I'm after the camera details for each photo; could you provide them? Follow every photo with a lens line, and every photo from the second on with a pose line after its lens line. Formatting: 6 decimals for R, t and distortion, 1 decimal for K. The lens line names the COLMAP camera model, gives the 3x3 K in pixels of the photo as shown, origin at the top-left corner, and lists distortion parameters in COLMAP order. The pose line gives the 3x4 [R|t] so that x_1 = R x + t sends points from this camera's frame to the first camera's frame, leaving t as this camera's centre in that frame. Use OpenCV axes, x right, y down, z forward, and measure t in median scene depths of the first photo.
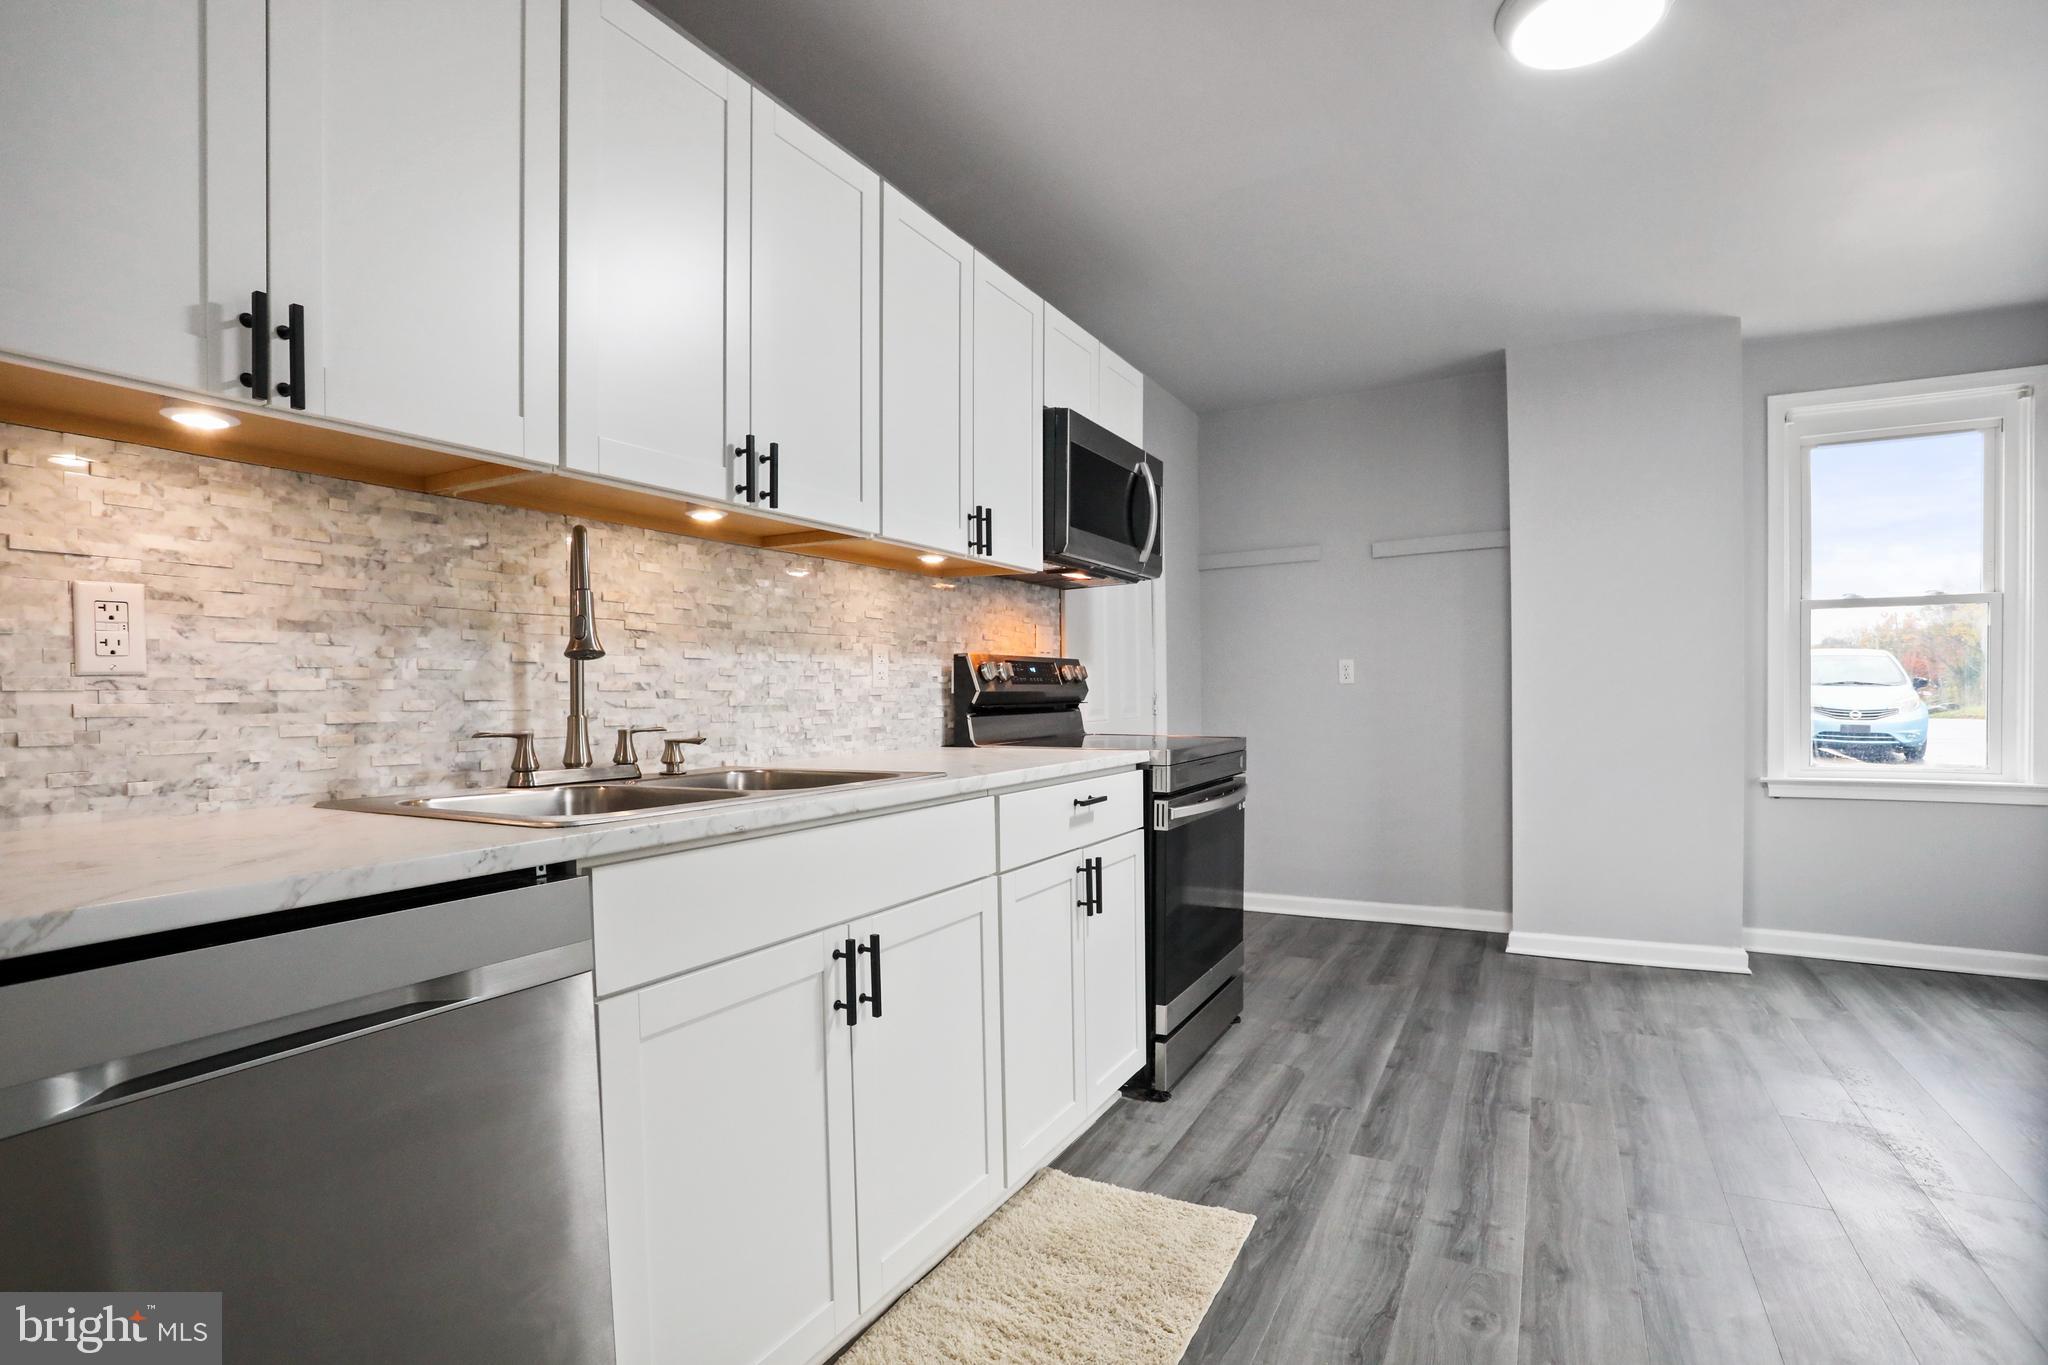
lens RADIAL K [[988.0, 0, 1024.0], [0, 988.0, 682.5], [0, 0, 1]] dist [-0.100564, 0.048030]
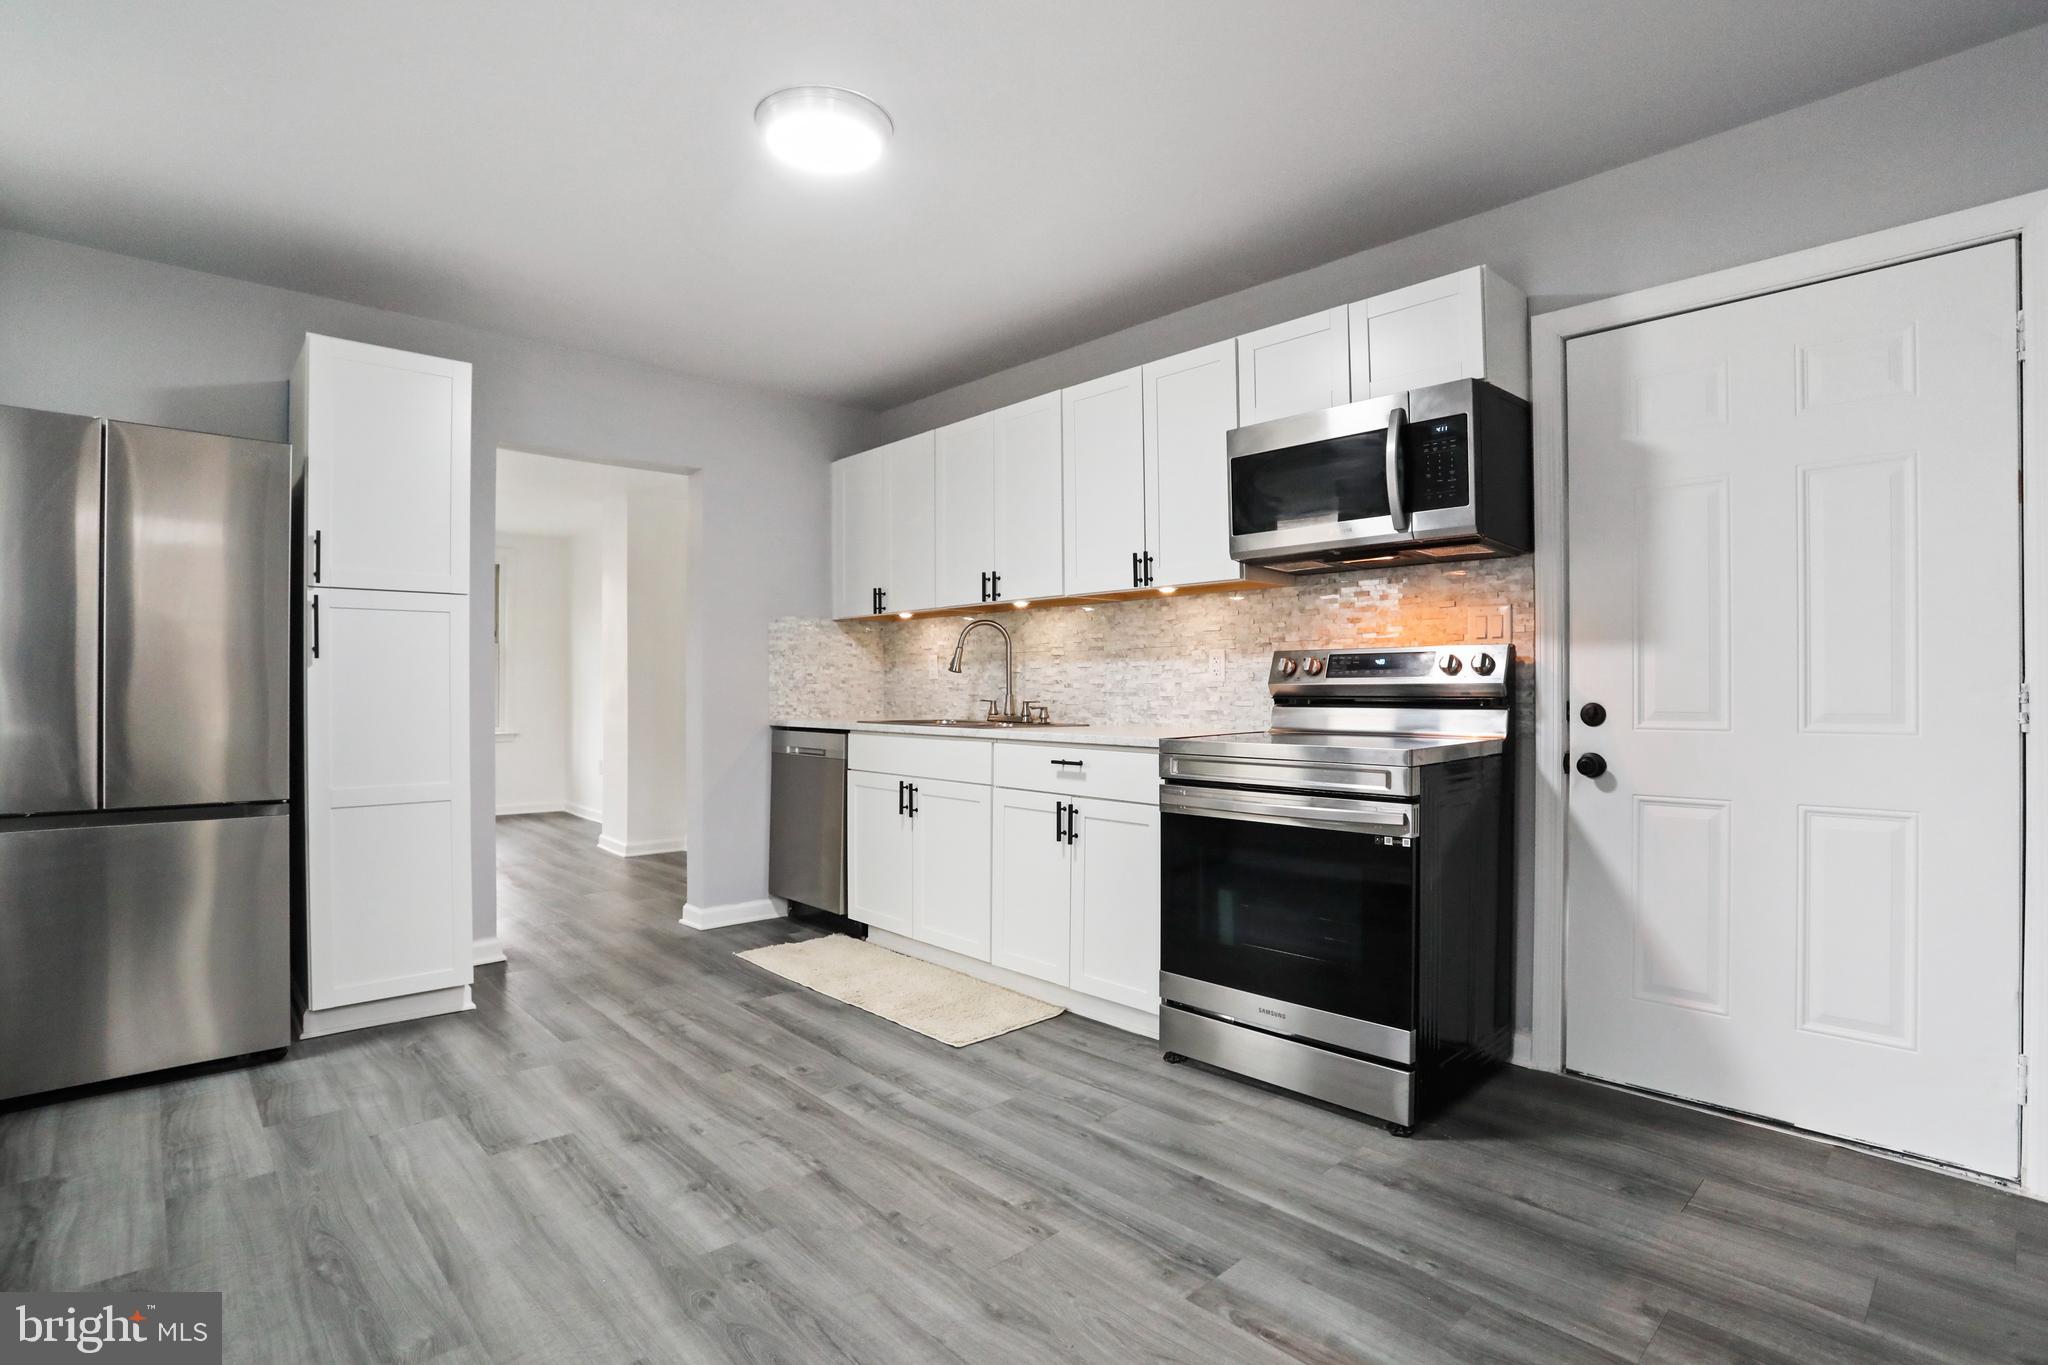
lens RADIAL K [[988.0, 0, 1024.0], [0, 988.0, 682.5], [0, 0, 1]] dist [-0.100564, 0.048030]
pose [[-0.309616, 0.002954, -0.950857, 1.248504], [0.010569, 0.999944, -0.000335, 0.003956], [0.950803, -0.010153, -0.309630, 1.203702]]
